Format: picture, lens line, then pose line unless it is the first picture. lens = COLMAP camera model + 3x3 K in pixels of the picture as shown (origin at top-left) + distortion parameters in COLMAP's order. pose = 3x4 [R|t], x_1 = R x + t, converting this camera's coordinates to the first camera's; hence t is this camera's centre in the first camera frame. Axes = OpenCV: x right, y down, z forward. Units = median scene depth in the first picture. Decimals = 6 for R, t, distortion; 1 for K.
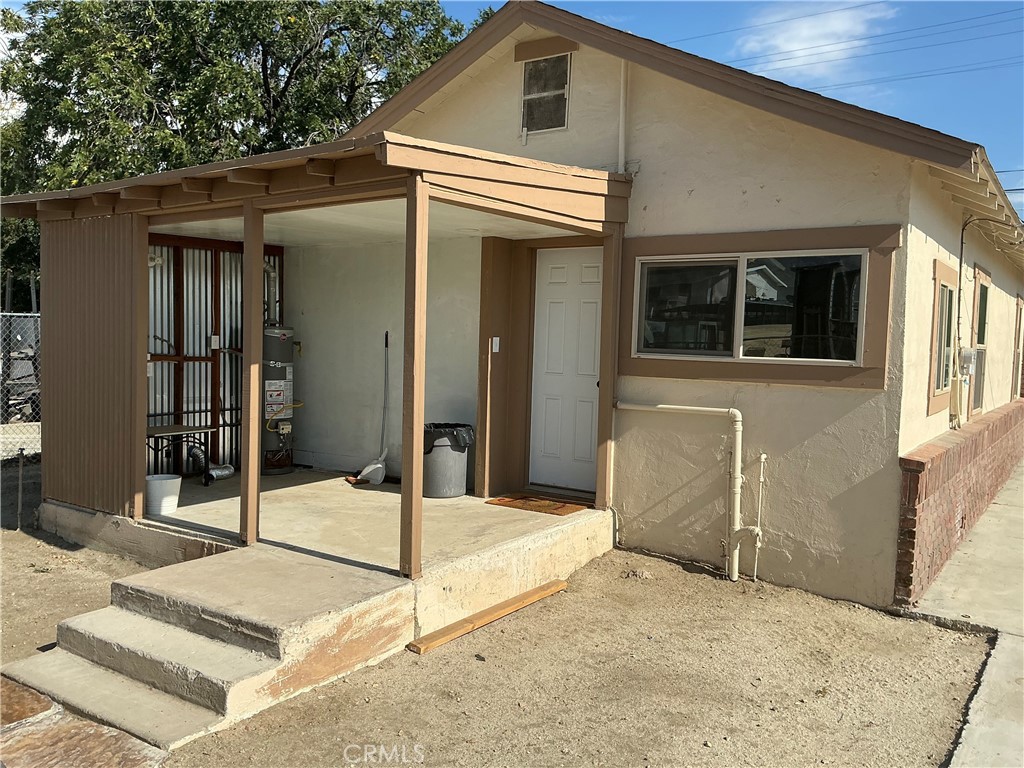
lens RADIAL K [[859.5, 0, 513.4], [0, 859.5, 376.2], [0, 0, 1]] dist [0.129133, -0.252716]
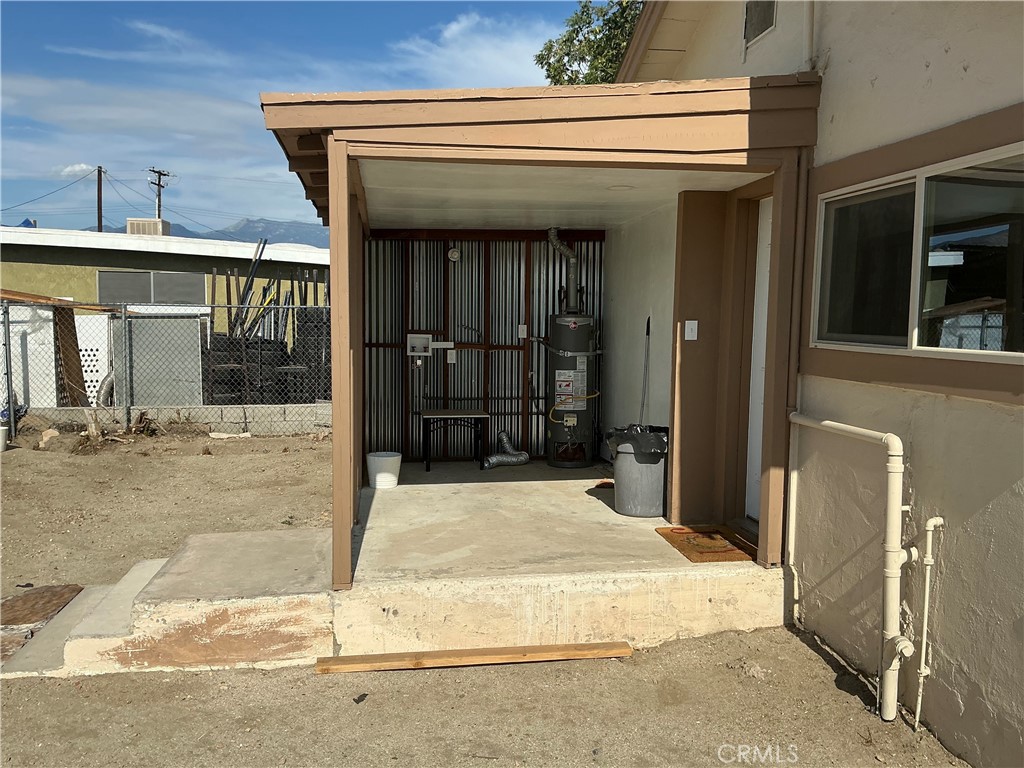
lens RADIAL K [[859.5, 0, 513.5], [0, 859.5, 378.0], [0, 0, 1]] dist [0.129133, -0.252716]
pose [[0.685328, 0.033964, -0.727442, 0.497636], [-0.028554, 0.999397, 0.019760, -0.005027], [0.727674, 0.007229, 0.685885, 0.393022]]
